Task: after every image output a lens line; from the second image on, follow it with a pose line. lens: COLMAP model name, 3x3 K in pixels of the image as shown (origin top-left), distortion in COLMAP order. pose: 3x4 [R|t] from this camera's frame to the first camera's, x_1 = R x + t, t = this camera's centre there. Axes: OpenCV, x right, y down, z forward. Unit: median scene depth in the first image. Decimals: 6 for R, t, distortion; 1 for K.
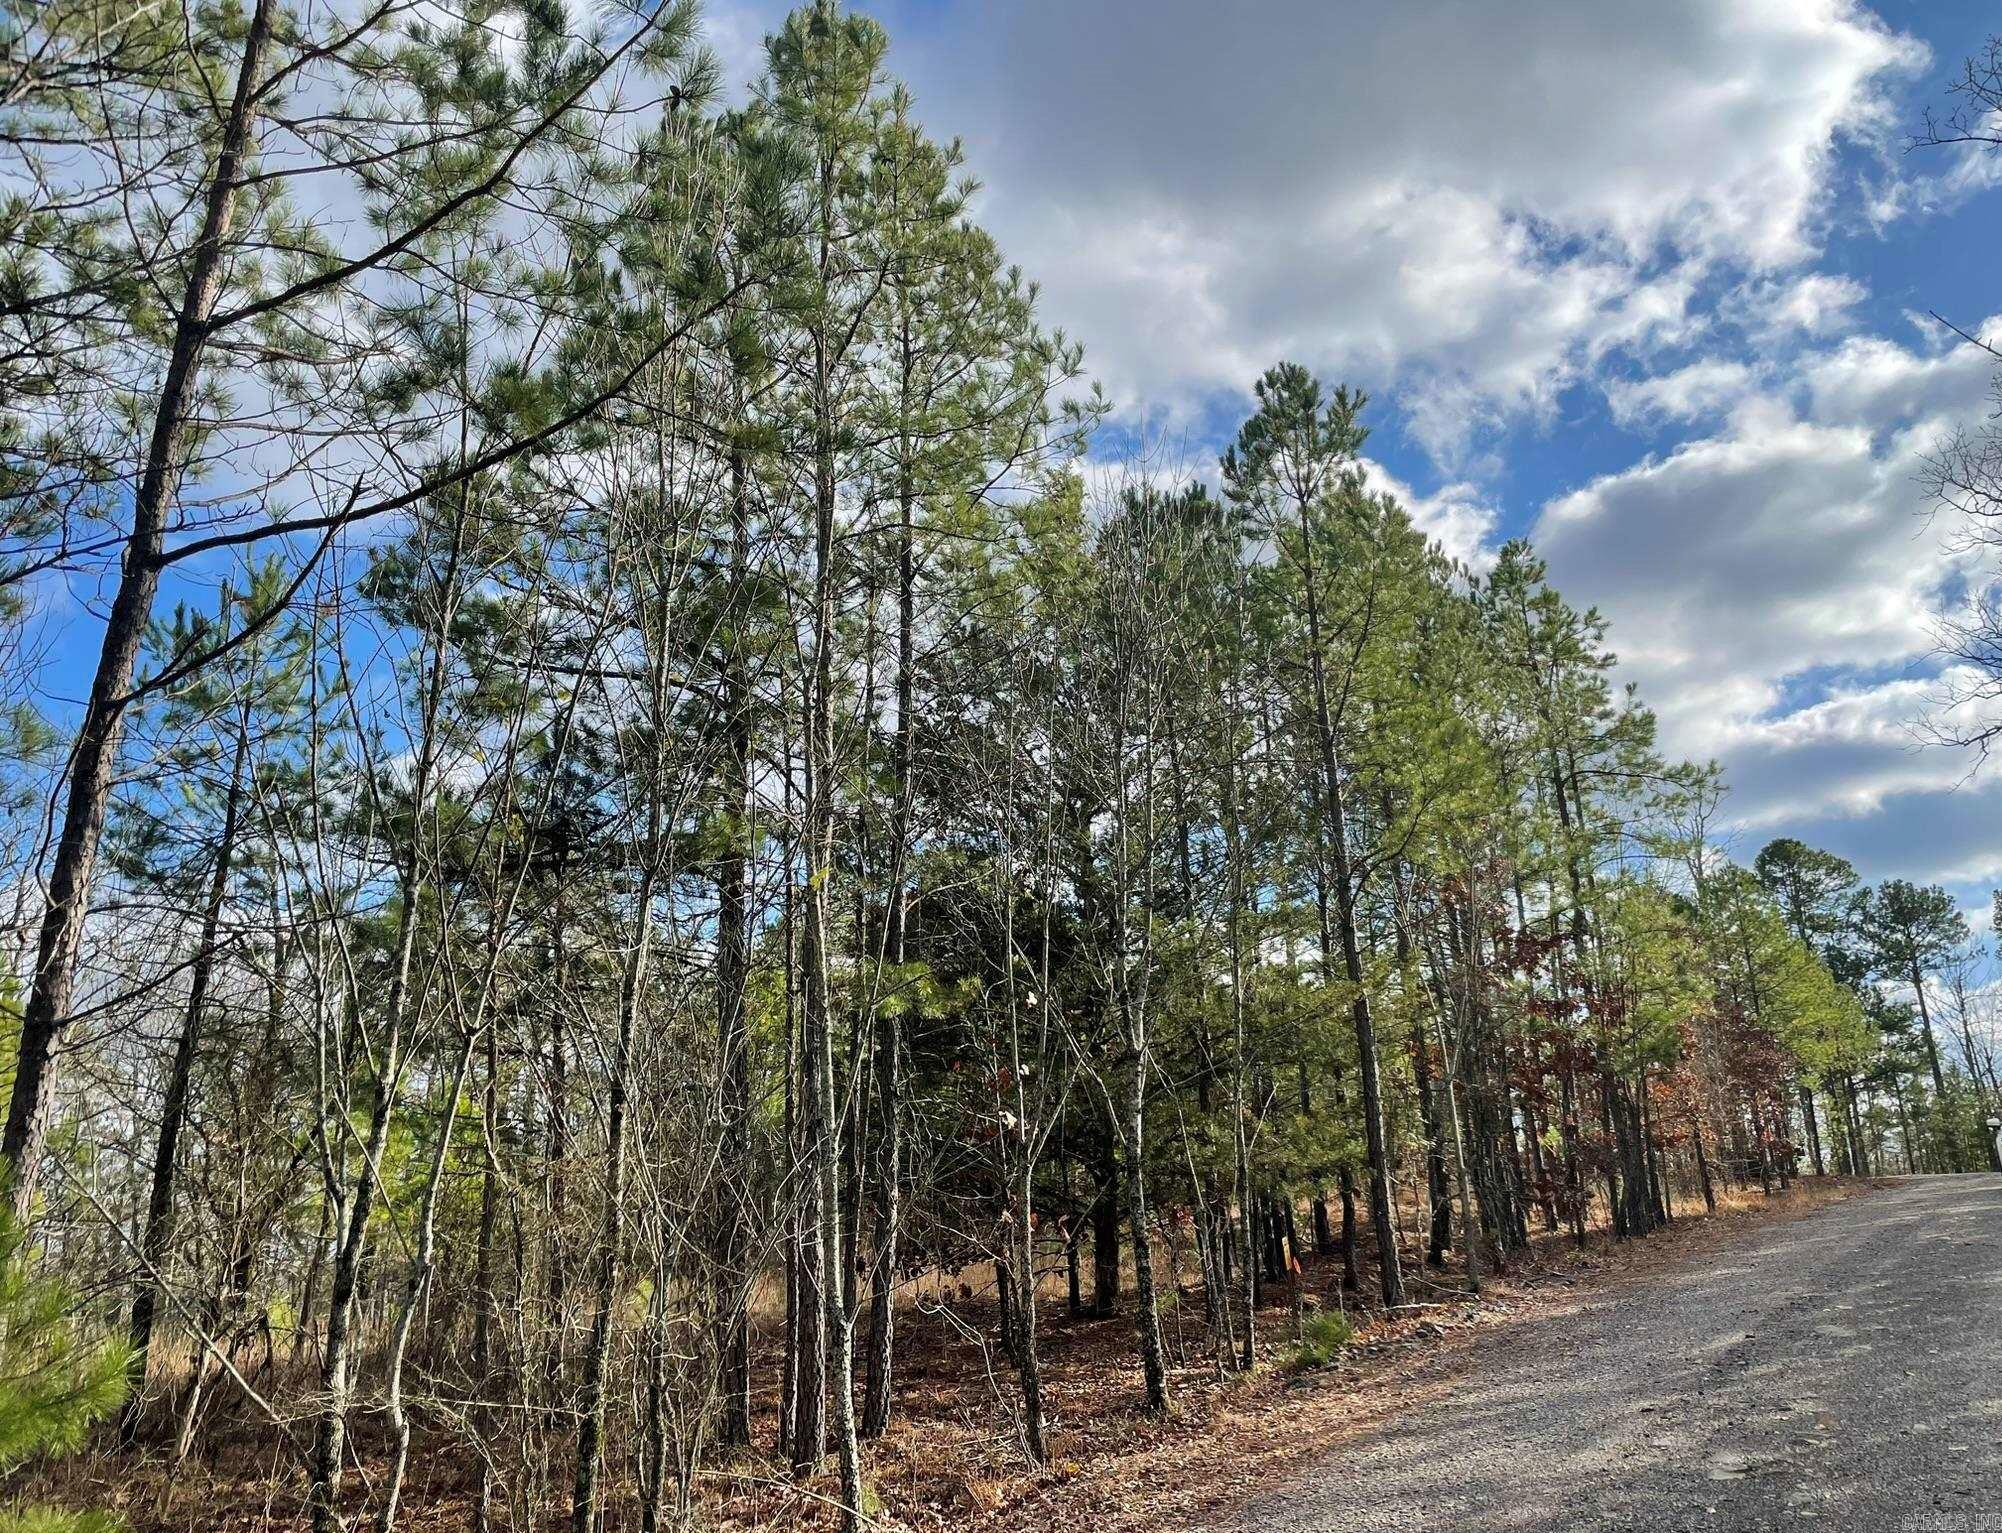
lens RADIAL K [[1422.0, 0, 1001.0], [0, 1422.0, 766.5], [0, 0, 1]] dist [0.066694, -0.079971]
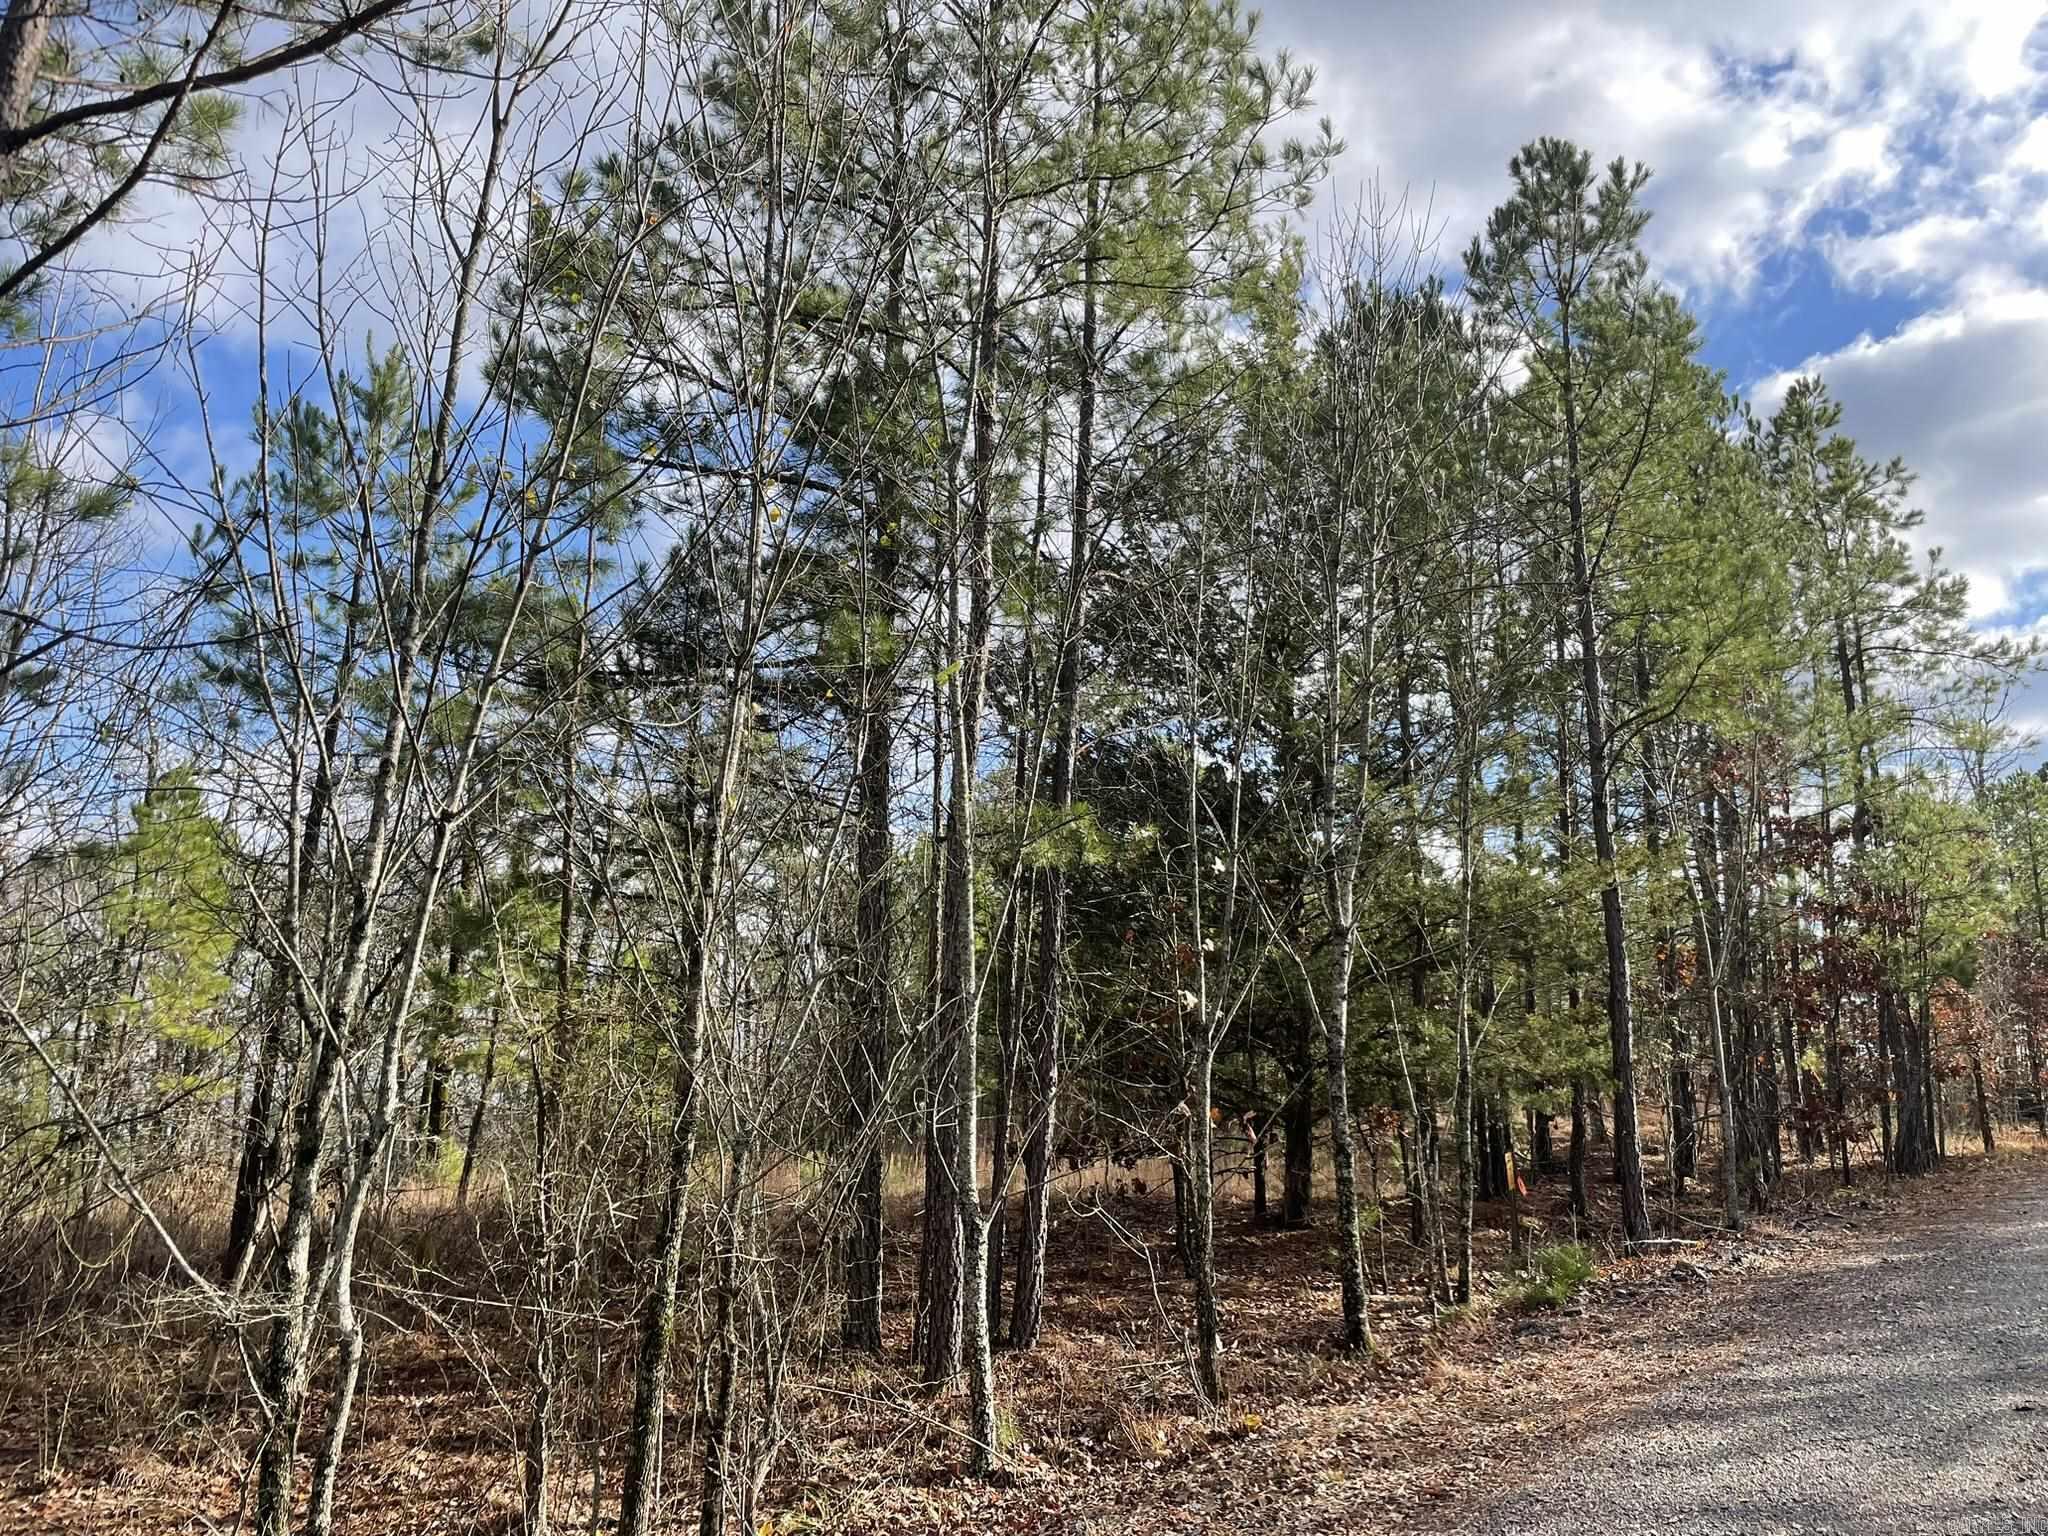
lens RADIAL K [[1326.9, 0, 1024.0], [0, 1326.9, 768.0], [0, 0, 1]] dist [0.058167, -0.061563]
pose [[0.990801, 0.026752, -0.132660, 0.009328], [-0.019118, 0.998105, 0.058485, 0.058557], [0.133973, -0.055411, 0.989435, 0.186241]]
